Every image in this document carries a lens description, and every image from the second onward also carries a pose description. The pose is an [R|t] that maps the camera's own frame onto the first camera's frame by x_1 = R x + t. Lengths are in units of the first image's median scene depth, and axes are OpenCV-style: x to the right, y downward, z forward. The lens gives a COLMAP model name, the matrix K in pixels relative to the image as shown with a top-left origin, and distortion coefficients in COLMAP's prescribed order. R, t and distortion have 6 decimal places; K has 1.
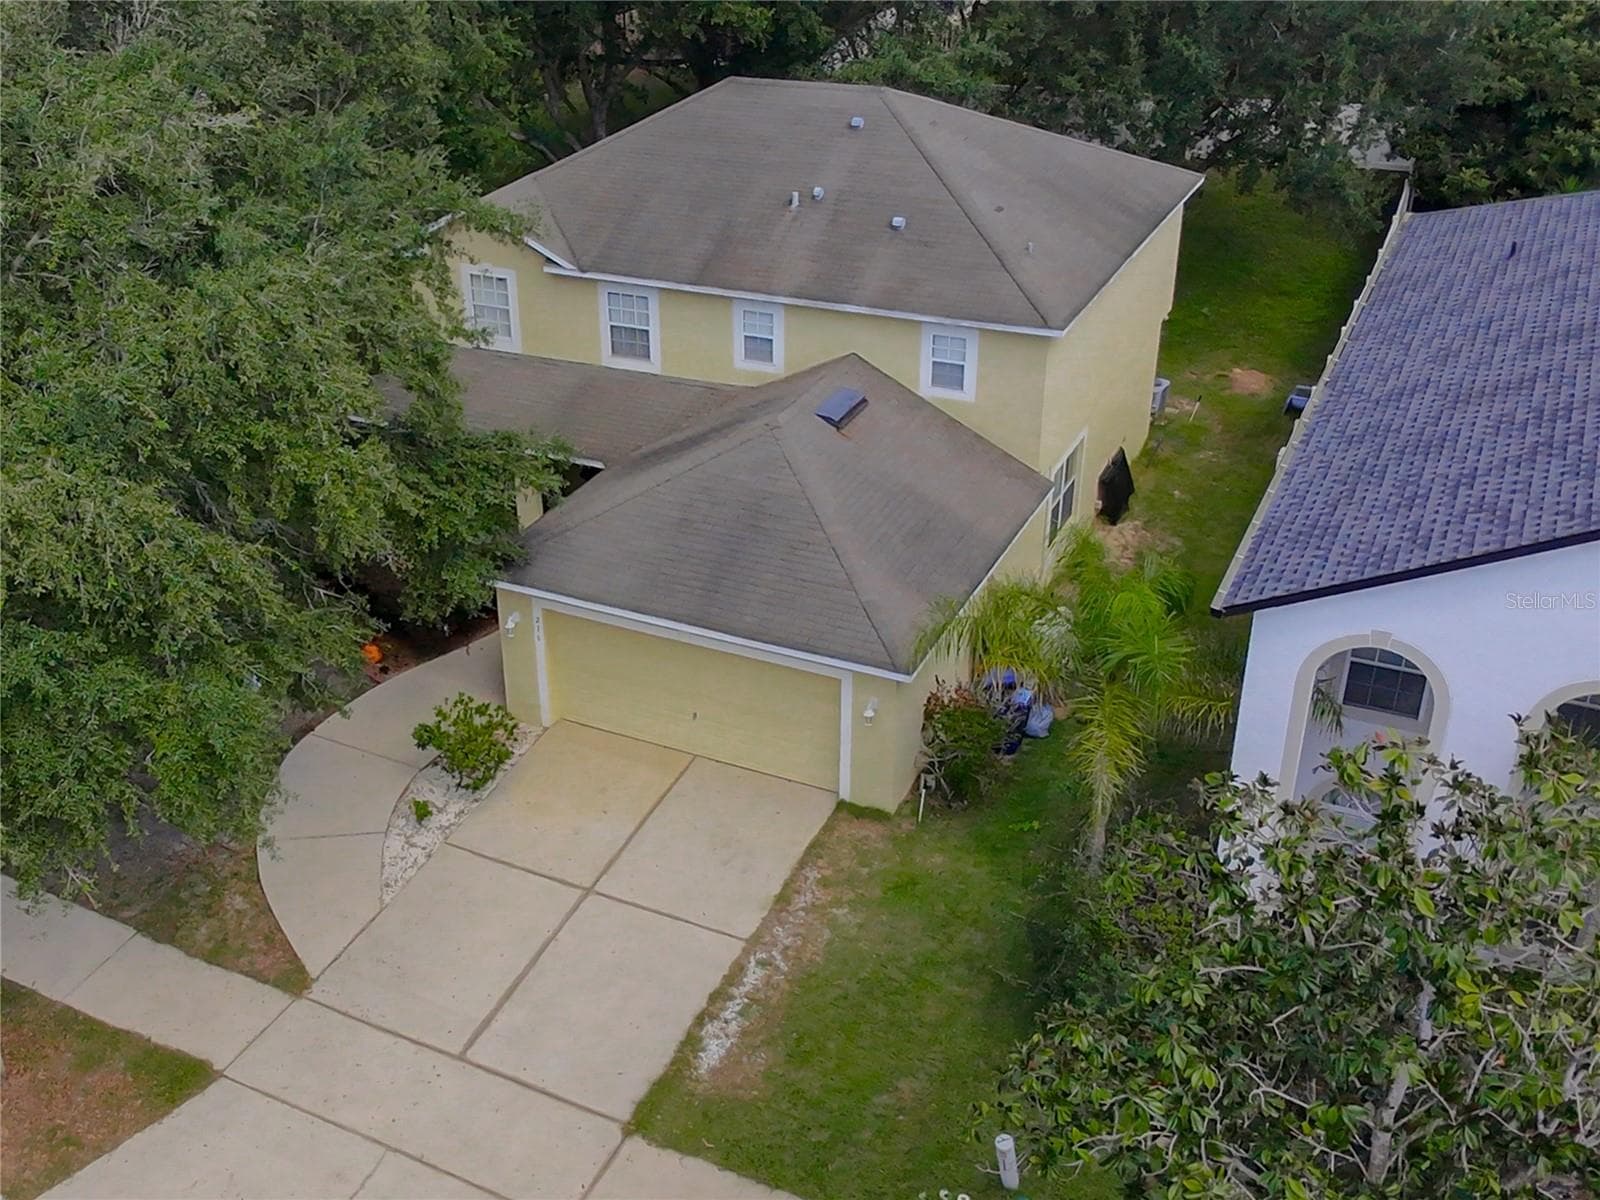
lens RADIAL K [[1457.6, 0, 800.0], [0, 1457.6, 600.0], [0, 0, 1]] dist [-0.000681, -0.003870]
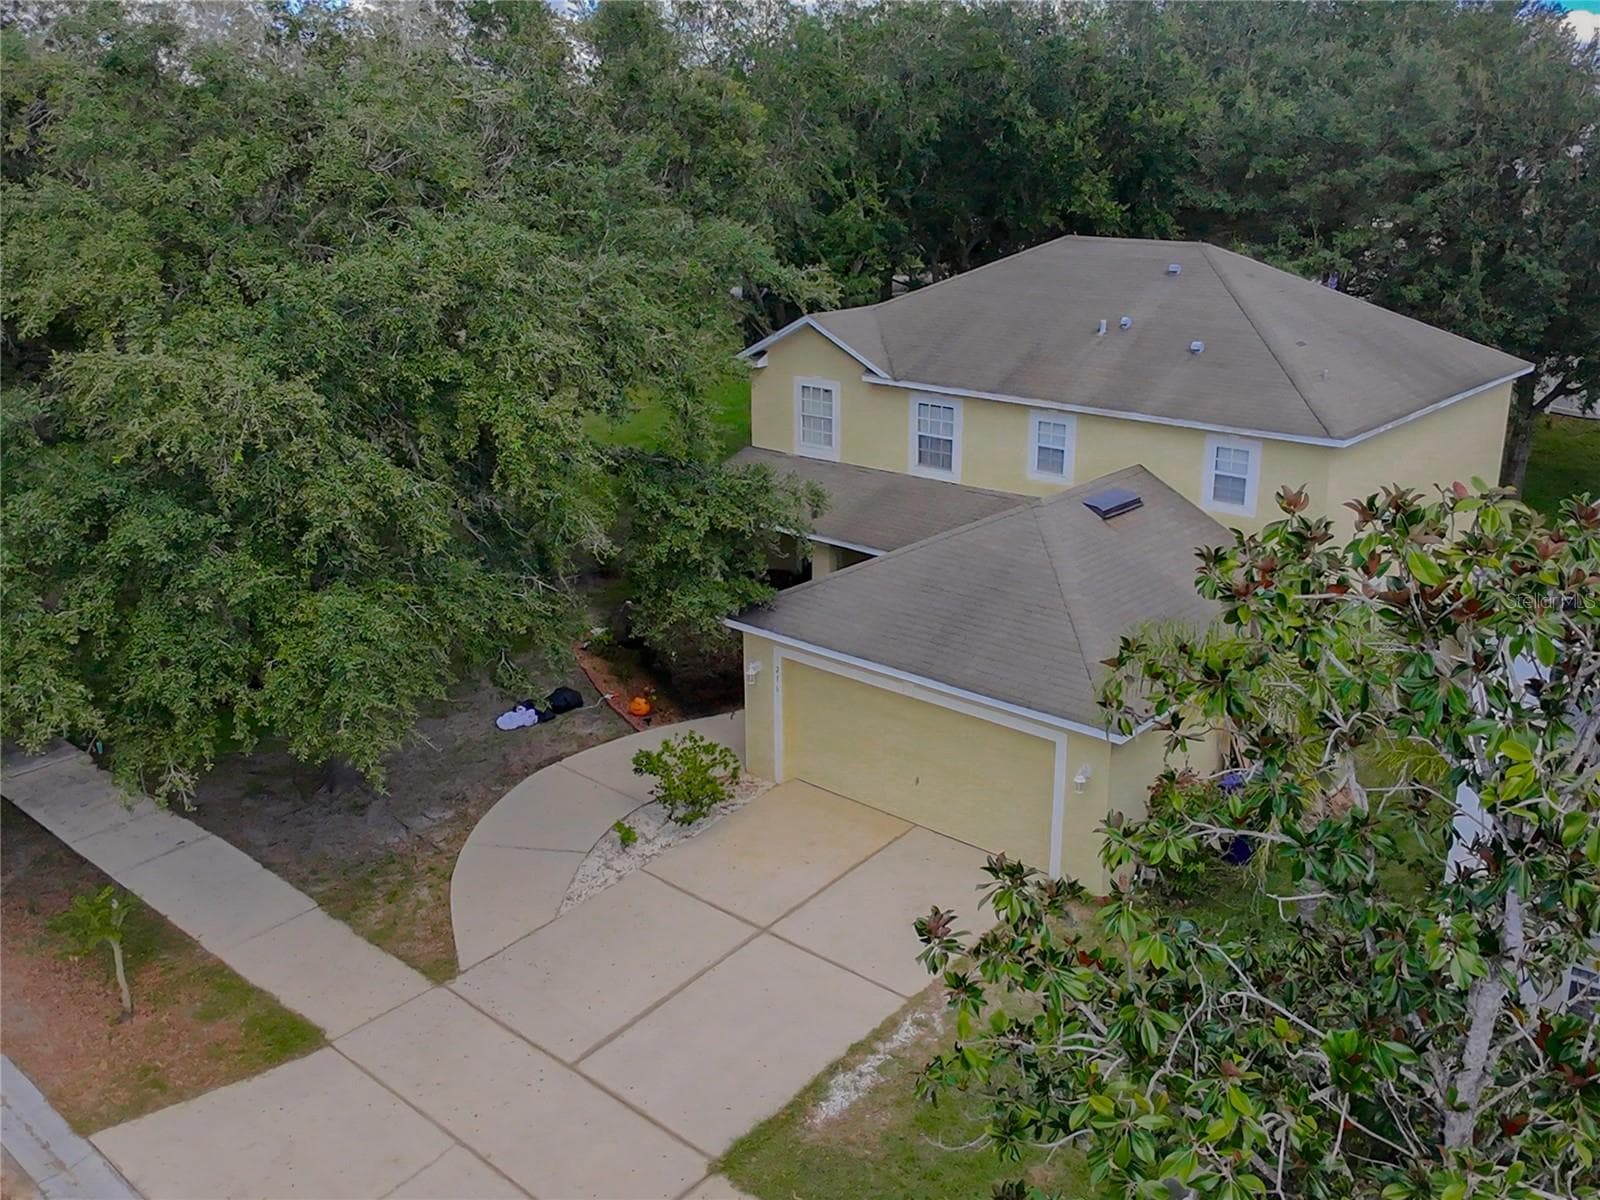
lens RADIAL K [[1309.1, 0, 965.9], [0, 1309.1, 600.9], [0, 0, 1]] dist [-0.002544, 0.004877]
pose [[0.981162, 0.089150, -0.171386, 0.104788], [-0.116716, 0.980491, -0.158160, 0.102408], [0.153943, 0.175184, 0.972426, 0.144542]]
